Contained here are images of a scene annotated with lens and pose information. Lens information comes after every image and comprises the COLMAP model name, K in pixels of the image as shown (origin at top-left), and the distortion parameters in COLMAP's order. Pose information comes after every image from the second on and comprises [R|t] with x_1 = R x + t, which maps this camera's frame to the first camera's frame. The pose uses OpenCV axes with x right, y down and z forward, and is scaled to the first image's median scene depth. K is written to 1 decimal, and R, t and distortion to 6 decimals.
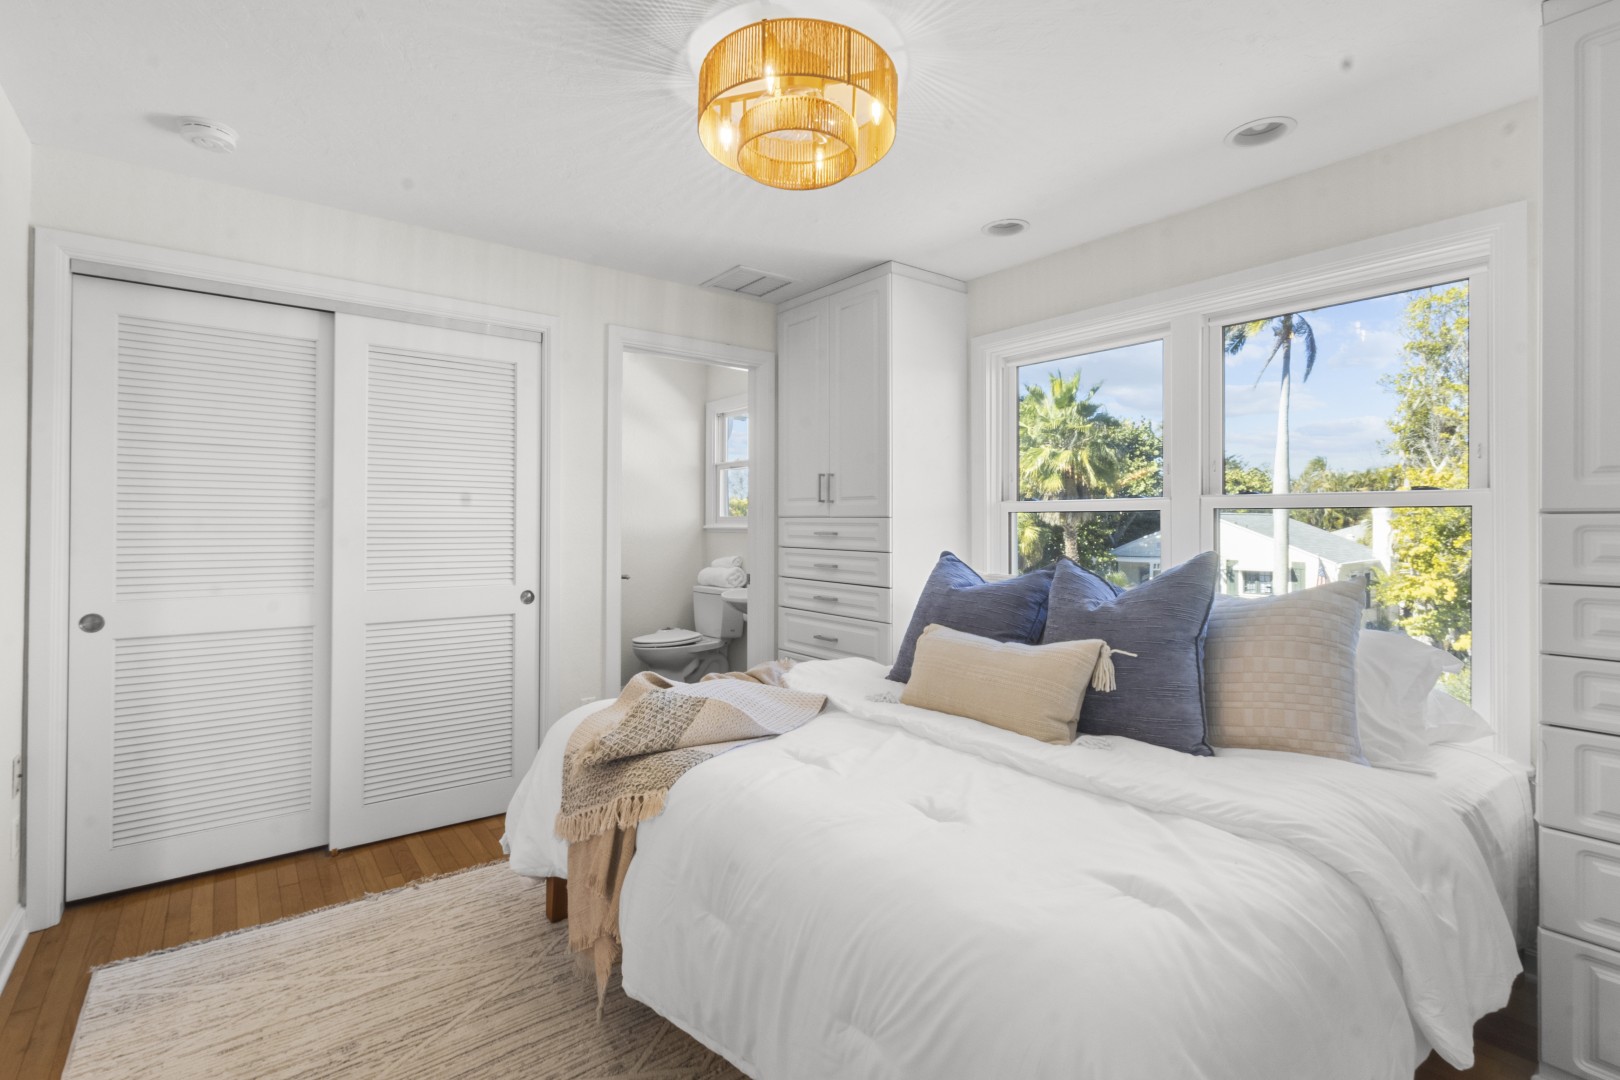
lens RADIAL K [[752.2, 0, 806.8], [0, 752.2, 526.9], [0, 0, 1]] dist [0.000751, -0.000163]
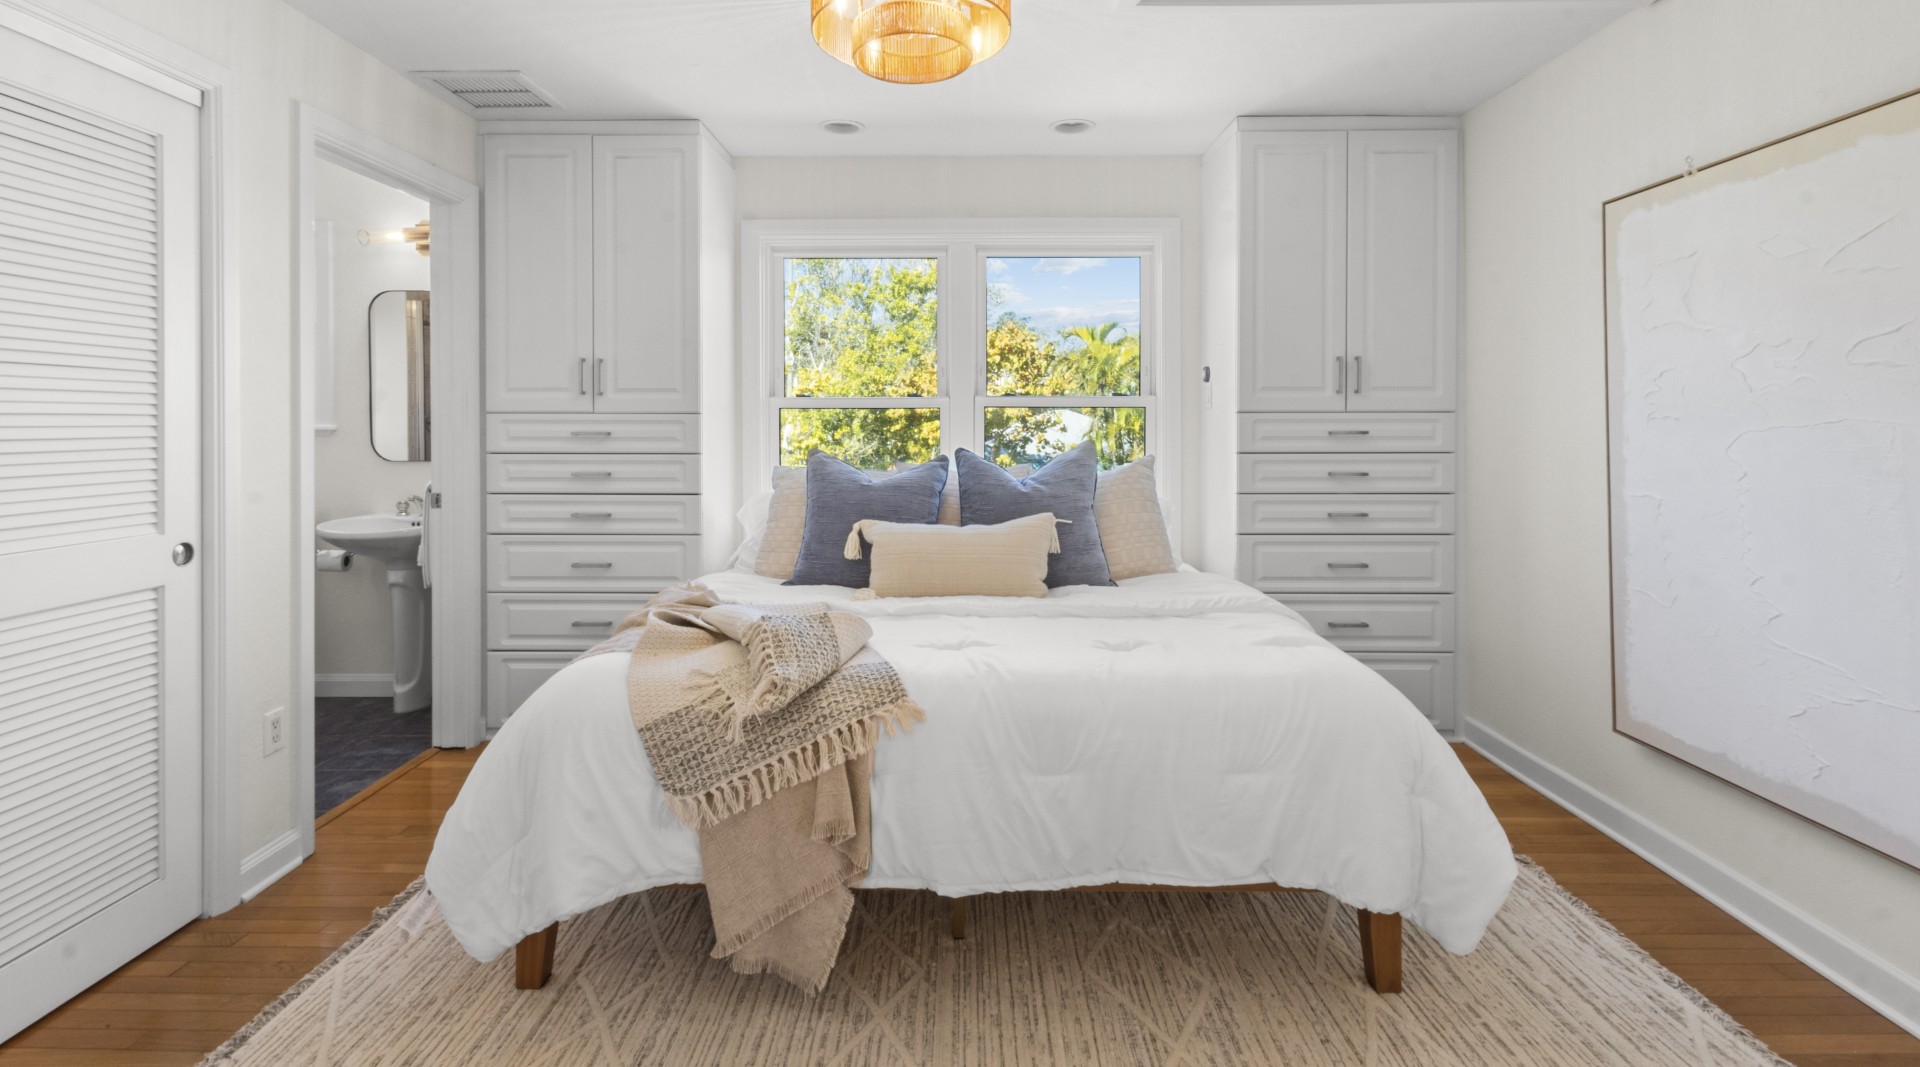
lens RADIAL K [[888.0, 0, 957.2], [0, 888.0, 434.5], [0, 0, 1]] dist [0.000274, -0.005724]
pose [[0.615129, -0.016915, 0.788245, -0.509779], [0.007091, 0.999848, 0.015921, -0.002788], [-0.788394, -0.004204, 0.615156, 0.125108]]
